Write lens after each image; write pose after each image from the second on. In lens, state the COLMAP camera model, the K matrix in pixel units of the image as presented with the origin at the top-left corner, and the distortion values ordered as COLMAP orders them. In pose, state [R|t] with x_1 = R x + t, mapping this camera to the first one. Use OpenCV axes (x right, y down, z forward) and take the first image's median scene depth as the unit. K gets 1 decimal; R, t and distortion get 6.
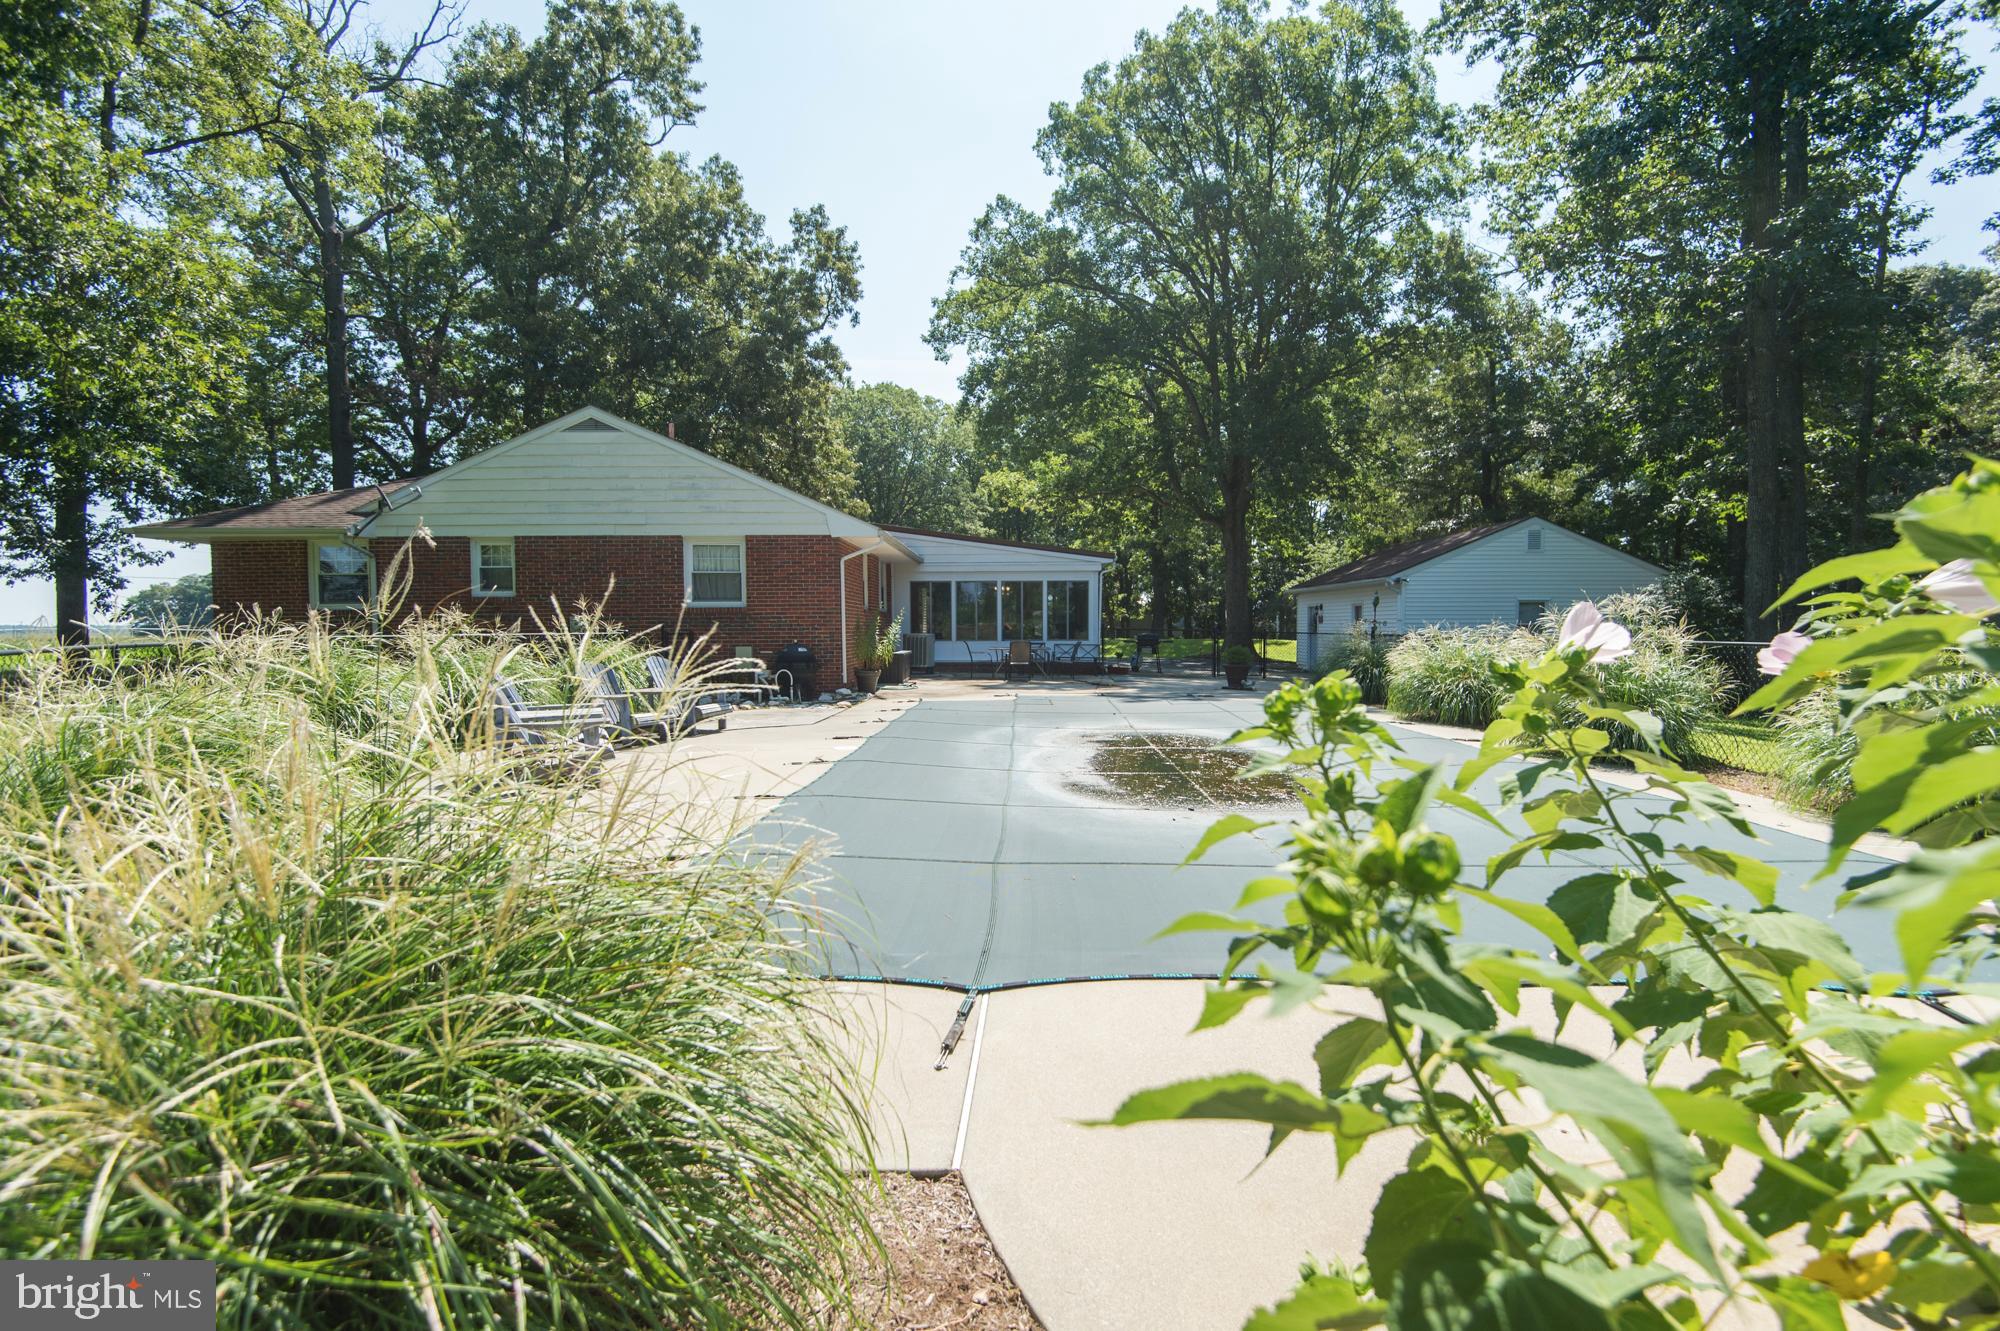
lens RADIAL K [[928.6, 0, 1000.1], [0, 928.6, 656.9], [0, 0, 1]] dist [0.014293, -0.007634]
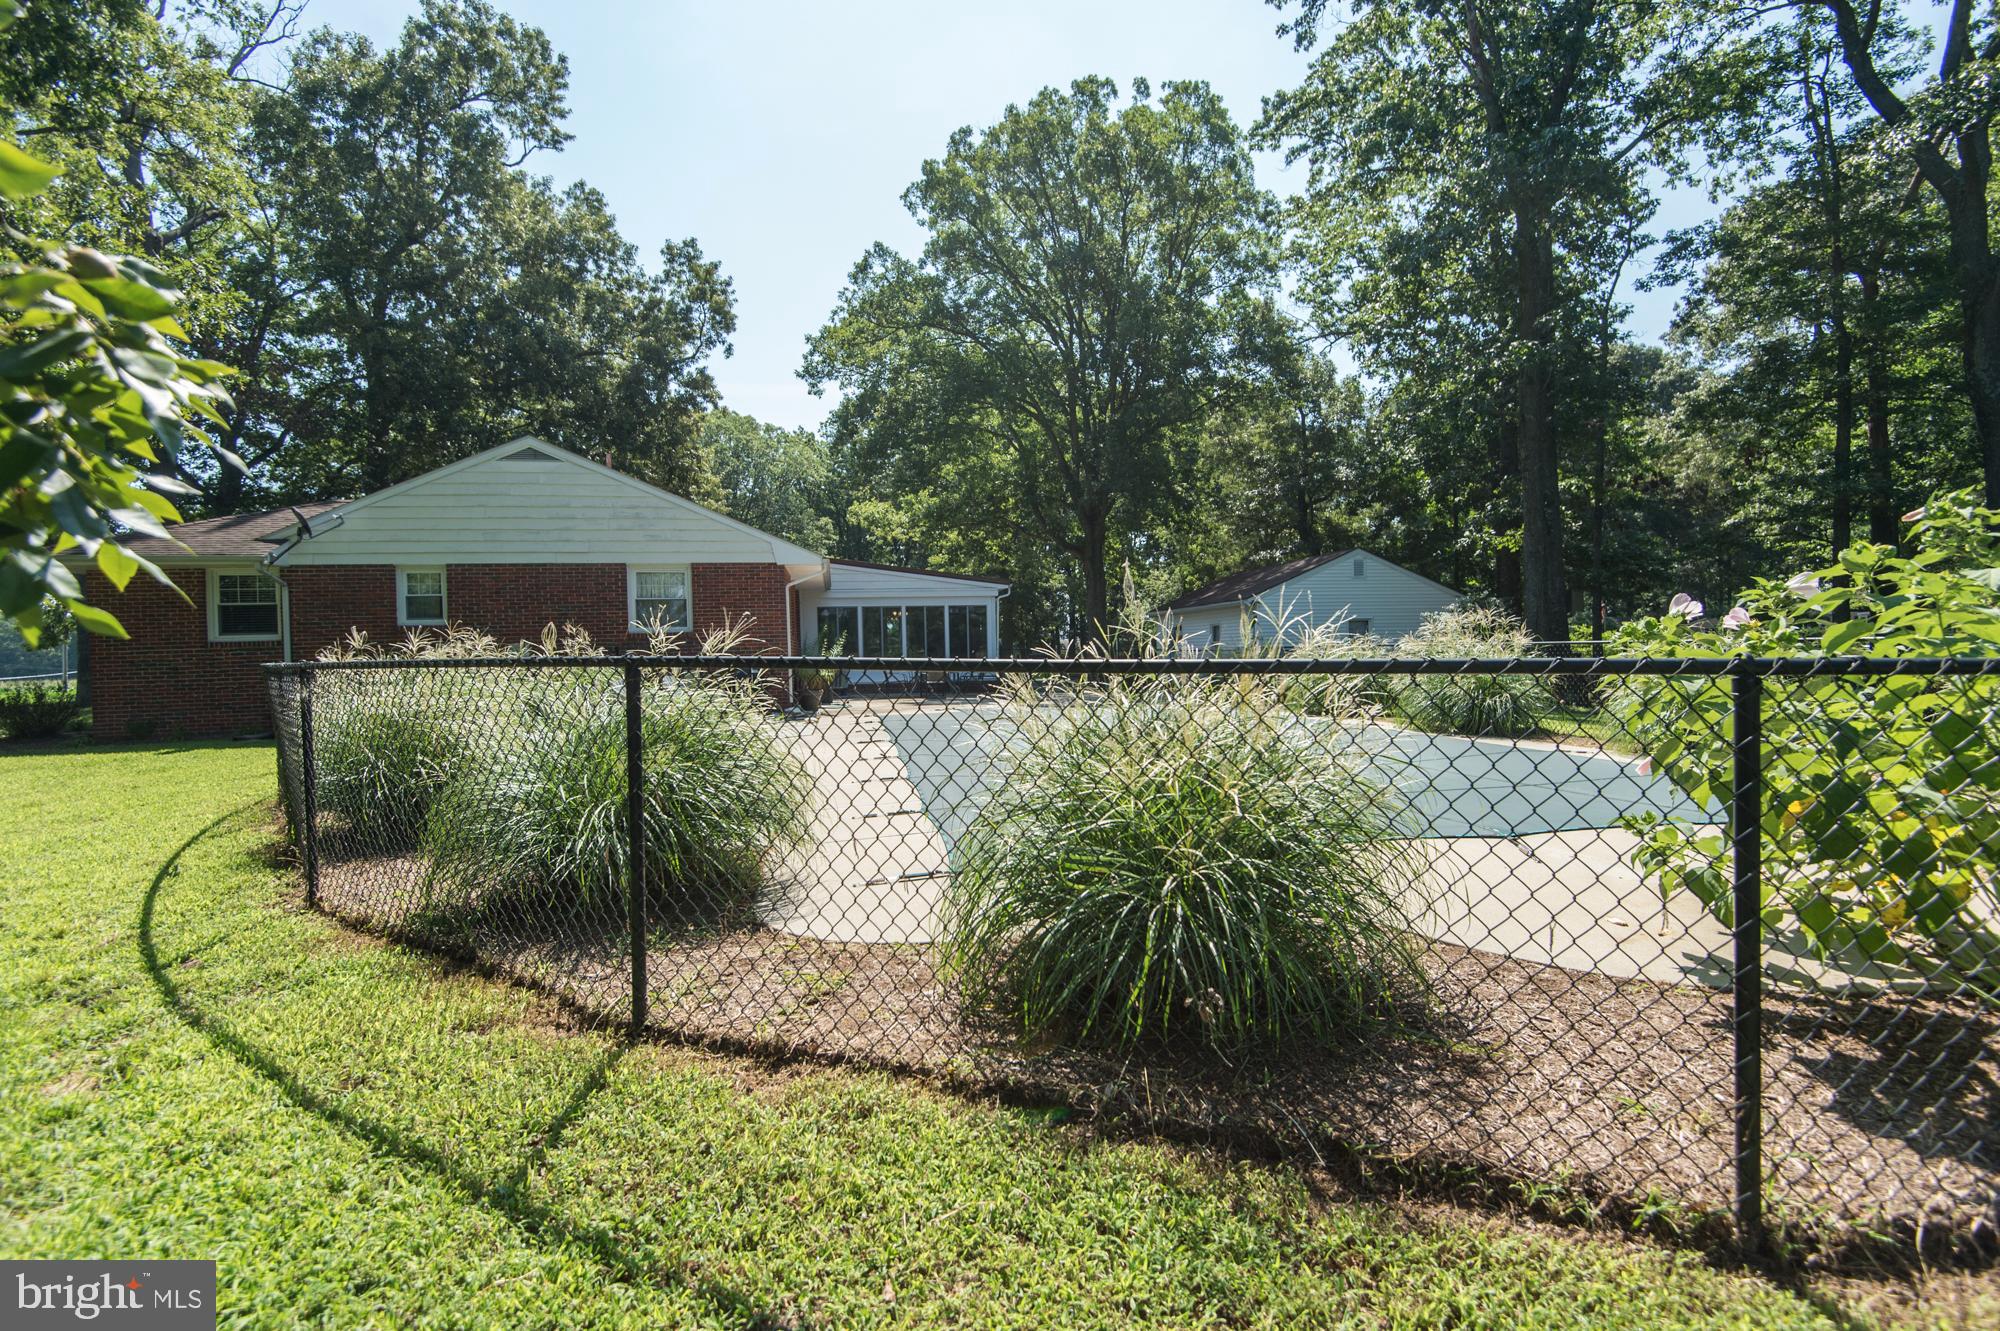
lens RADIAL K [[924.9, 0, 1008.1], [0, 924.9, 662.9], [0, 0, 1]] dist [0.001192, -0.000950]
pose [[0.979963, -0.021247, 0.198041, -0.068338], [0.026048, 0.999426, -0.021668, 0.006264], [-0.197467, 0.026393, 0.979954, -0.040008]]
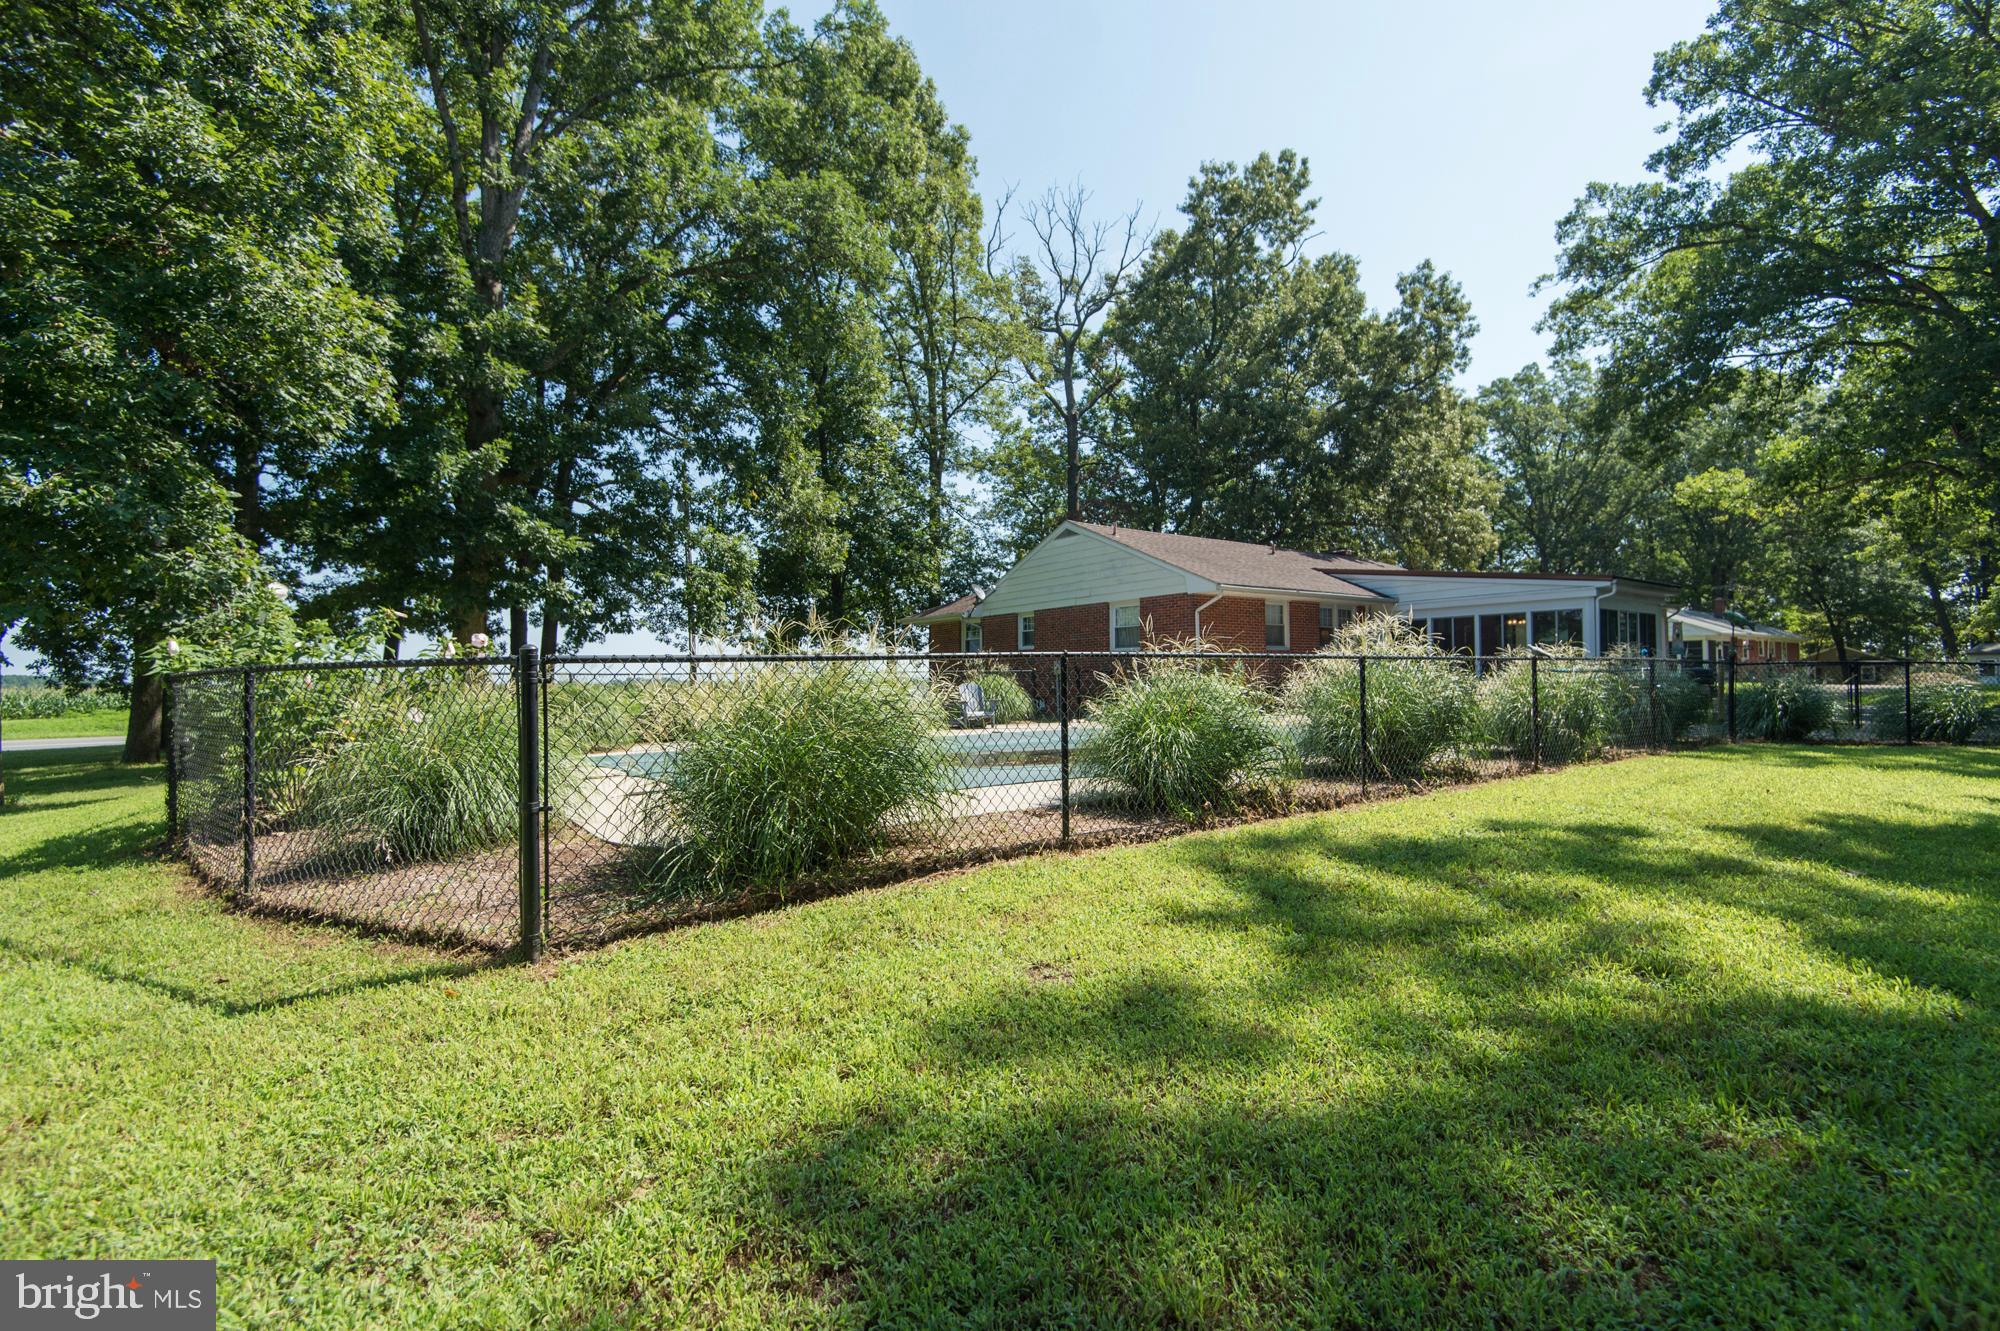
lens RADIAL K [[925.6, 0, 1000.0], [0, 925.6, 665.5], [0, 0, 1]] dist [0.037447, -0.022793]
pose [[0.553487, -0.004183, -0.832847, 0.427380], [-0.022922, 0.999532, -0.020253, 0.002053], [0.832542, 0.030300, 0.553133, 0.036356]]
